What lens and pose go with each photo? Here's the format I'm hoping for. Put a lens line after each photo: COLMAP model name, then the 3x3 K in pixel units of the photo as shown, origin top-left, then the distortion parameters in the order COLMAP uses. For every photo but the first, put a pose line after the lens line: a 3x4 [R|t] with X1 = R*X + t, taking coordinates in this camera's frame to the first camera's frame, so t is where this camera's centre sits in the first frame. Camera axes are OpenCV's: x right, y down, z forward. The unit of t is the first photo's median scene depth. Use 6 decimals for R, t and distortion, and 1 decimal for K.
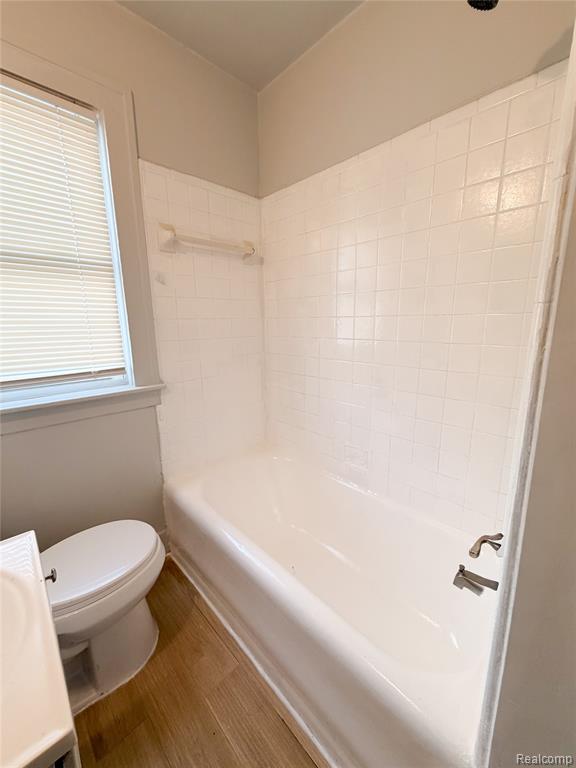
lens RADIAL K [[307.0, 0, 287.7], [0, 307.0, 384.2], [0, 0, 1]] dist [0.001117, -0.000131]
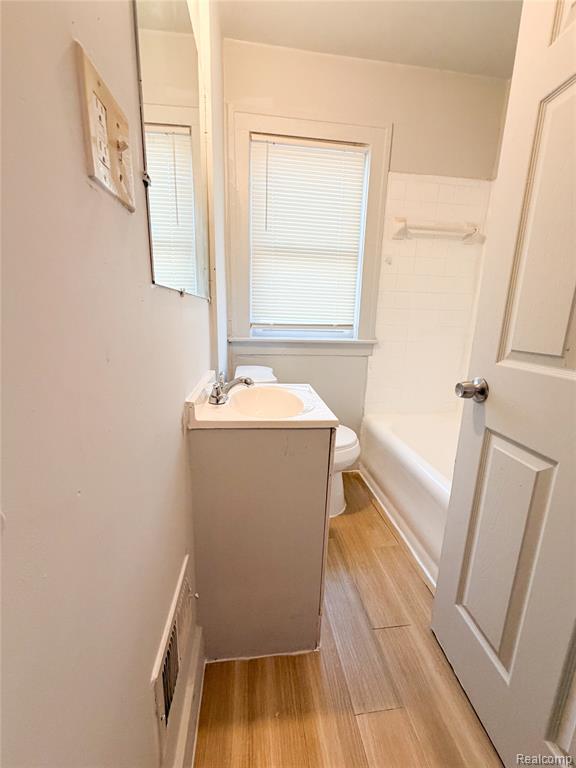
lens RADIAL K [[307.0, 0, 289.0], [0, 307.0, 381.1], [0, 0, 1]] dist [0.001117, -0.000131]
pose [[0.801316, 0.160075, -0.576427, 0.086312], [-0.154222, 0.986244, 0.059490, 0.154041], [0.578020, 0.041227, 0.814980, -0.297556]]
